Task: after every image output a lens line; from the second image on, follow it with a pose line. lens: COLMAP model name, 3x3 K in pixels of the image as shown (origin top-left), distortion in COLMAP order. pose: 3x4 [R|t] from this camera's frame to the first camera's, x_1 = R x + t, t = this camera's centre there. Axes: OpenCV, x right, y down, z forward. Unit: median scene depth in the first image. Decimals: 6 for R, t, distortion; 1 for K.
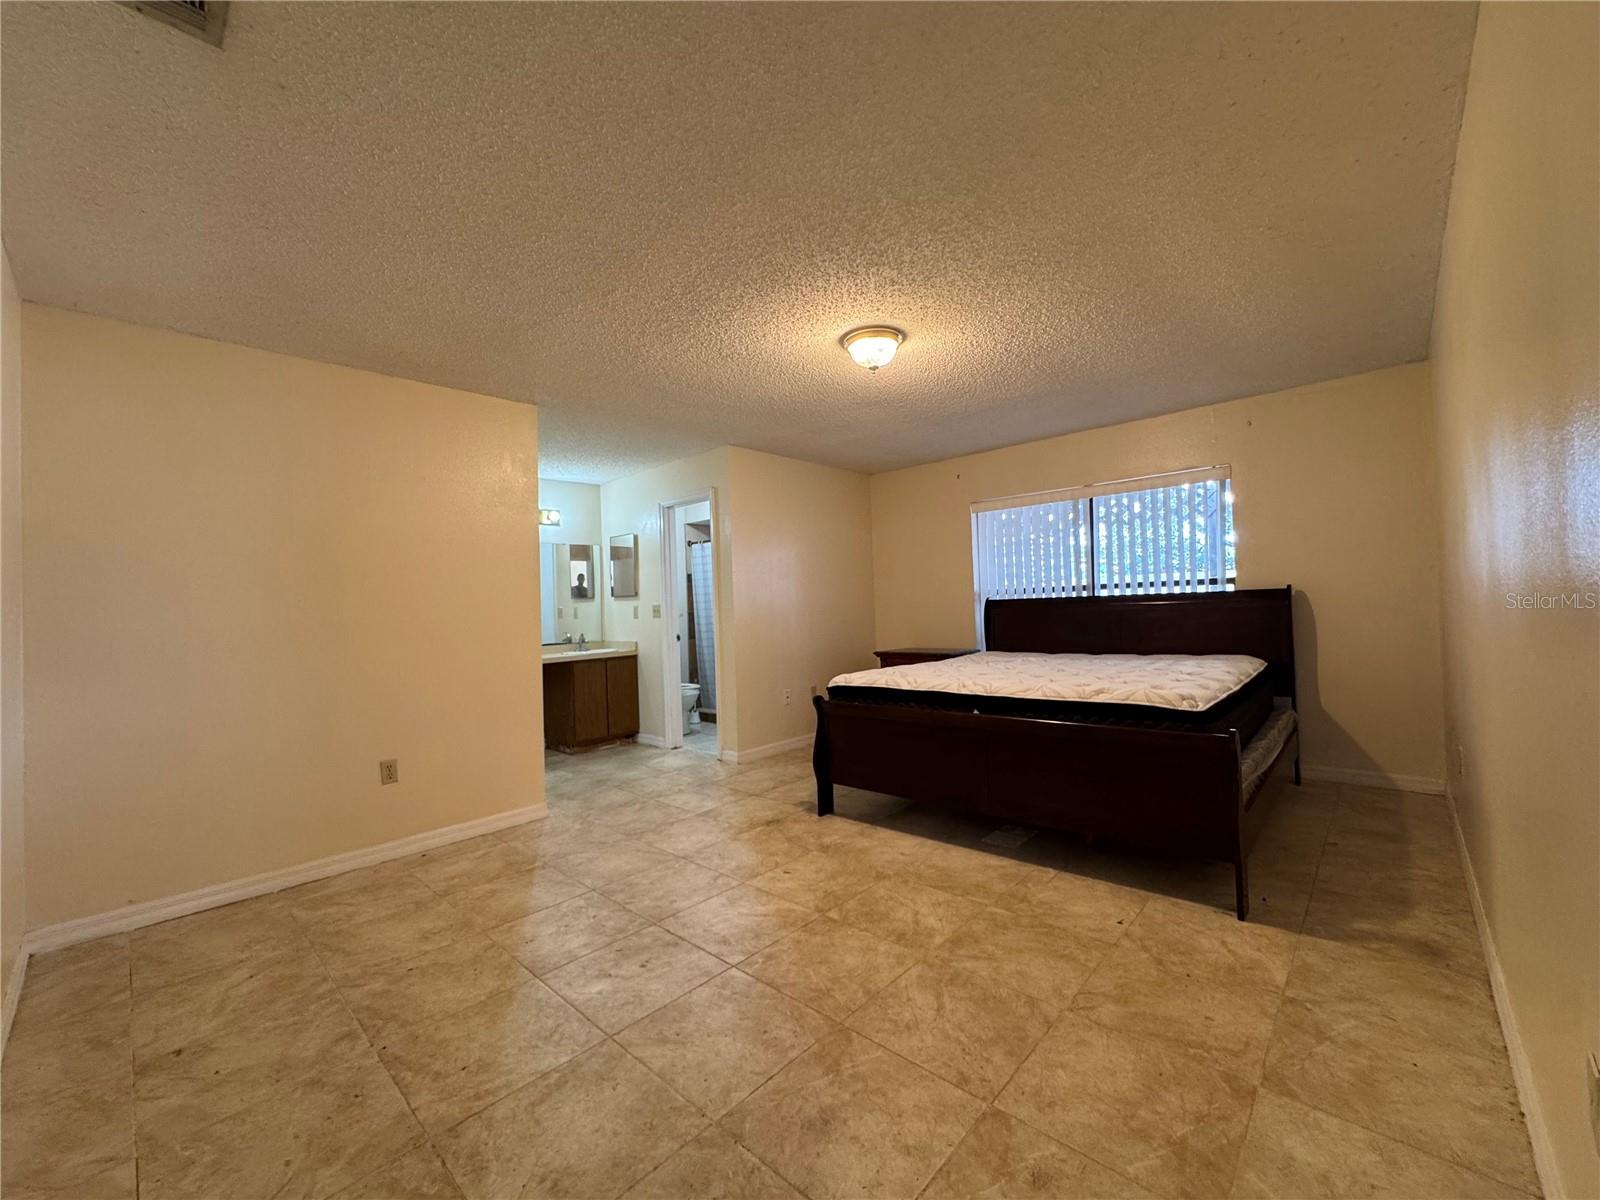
lens RADIAL K [[638.3, 0, 800.0], [0, 638.3, 600.0], [0, 0, 1]] dist [-0.001621, 0.000024]
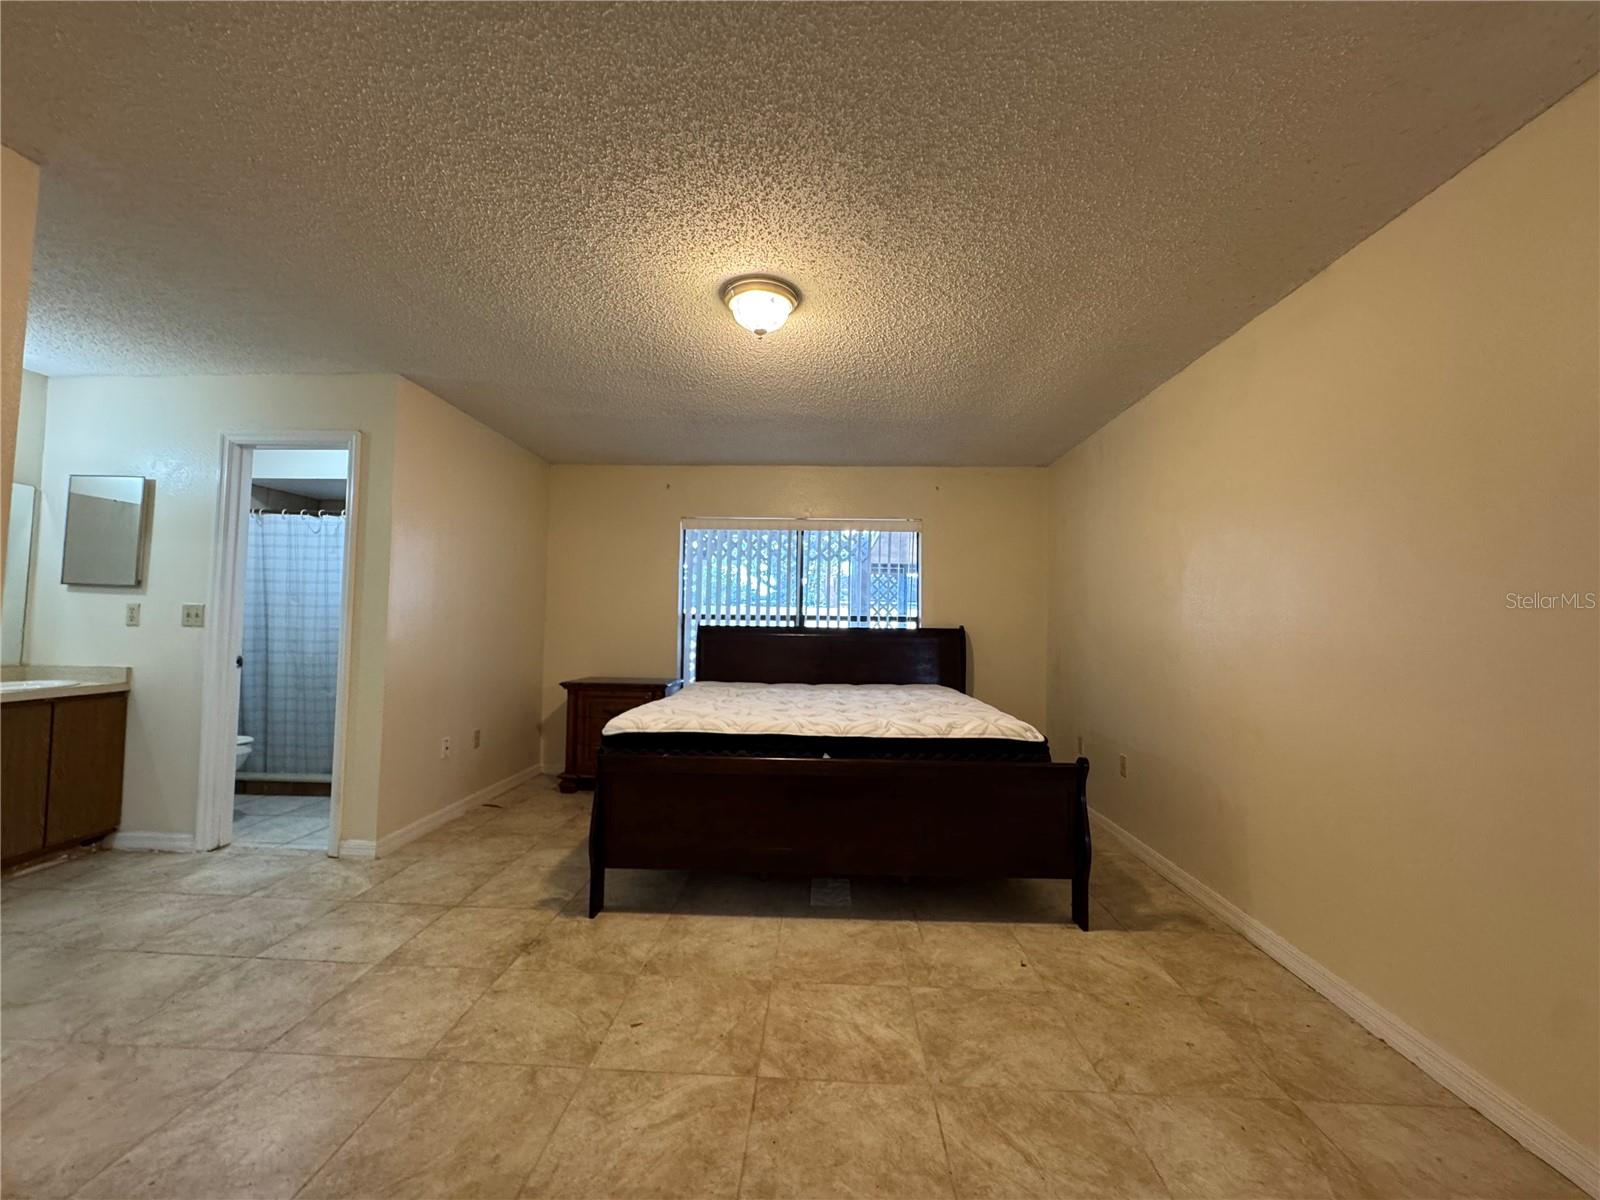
lens RADIAL K [[638.3, 0, 800.0], [0, 638.3, 600.0], [0, 0, 1]] dist [-0.001621, 0.000024]
pose [[0.759529, 0.074468, 0.646197, -0.290959], [-0.051323, 0.997189, -0.054592, 0.010197], [-0.648446, 0.008299, 0.761215, 0.311893]]
